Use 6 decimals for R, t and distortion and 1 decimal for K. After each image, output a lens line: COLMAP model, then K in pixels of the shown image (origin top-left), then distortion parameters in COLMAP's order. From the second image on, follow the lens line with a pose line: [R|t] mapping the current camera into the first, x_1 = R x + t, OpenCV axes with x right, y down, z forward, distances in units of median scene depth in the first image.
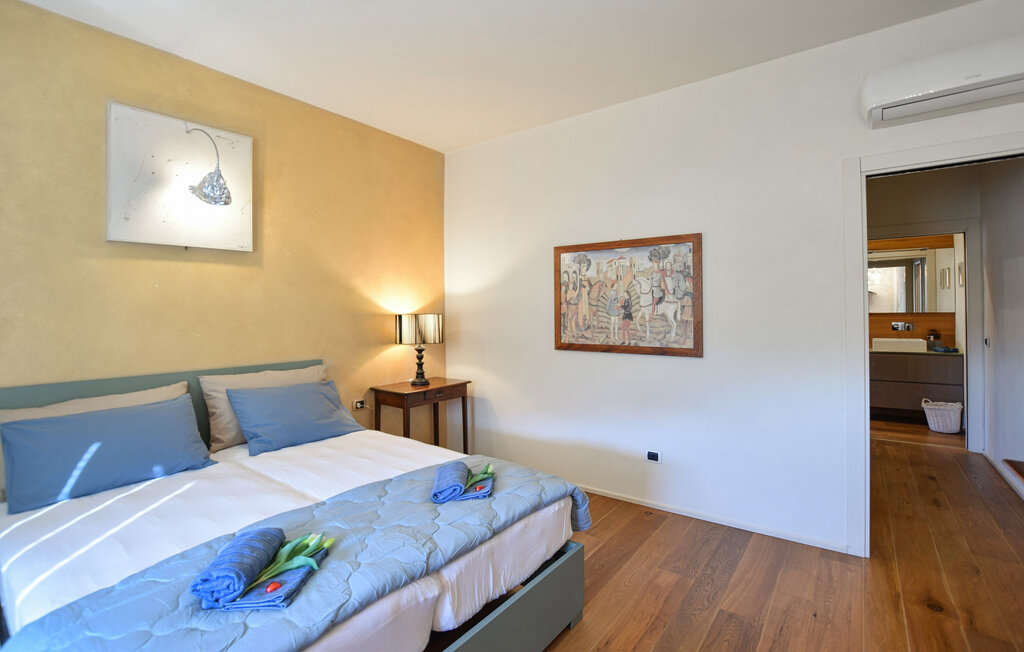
lens RADIAL K [[479.1, 0, 511.7], [0, 479.1, 313.7], [0, 0, 1]] dist [-0.024735, -0.000370]
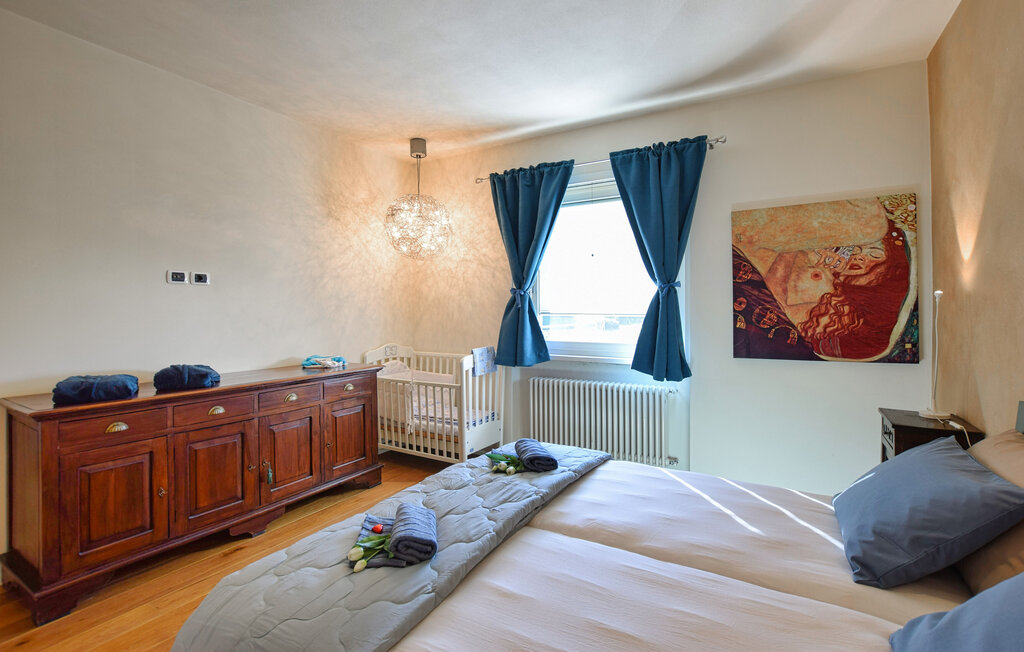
lens RADIAL K [[479.1, 0, 511.7], [0, 479.1, 313.7], [0, 0, 1]] dist [-0.024735, -0.000370]
pose [[-0.996833, 0.015157, -0.078070, -0.157854], [0.014860, 0.999880, 0.004382, -0.000845], [0.078127, 0.003208, -0.996938, 1.192122]]
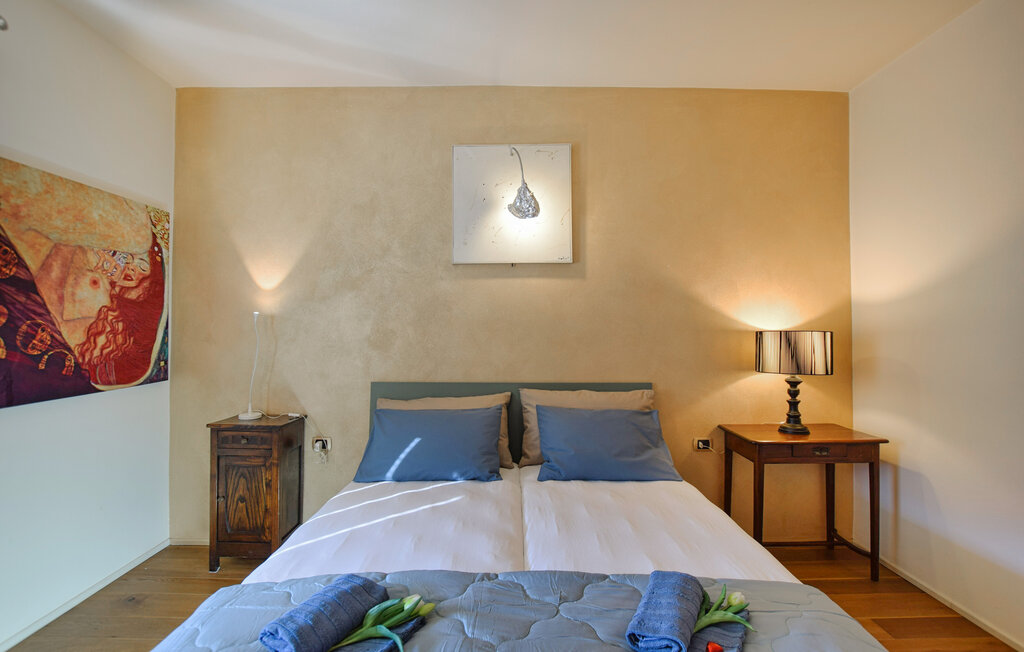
lens RADIAL K [[479.1, 0, 511.7], [0, 479.1, 313.7], [0, 0, 1]] dist [-0.024735, -0.000370]
pose [[0.605996, -0.008274, -0.795425, 0.139718], [-0.010057, 0.999786, -0.018062, -0.009591], [0.795404, 0.018946, 0.605783, 0.319502]]
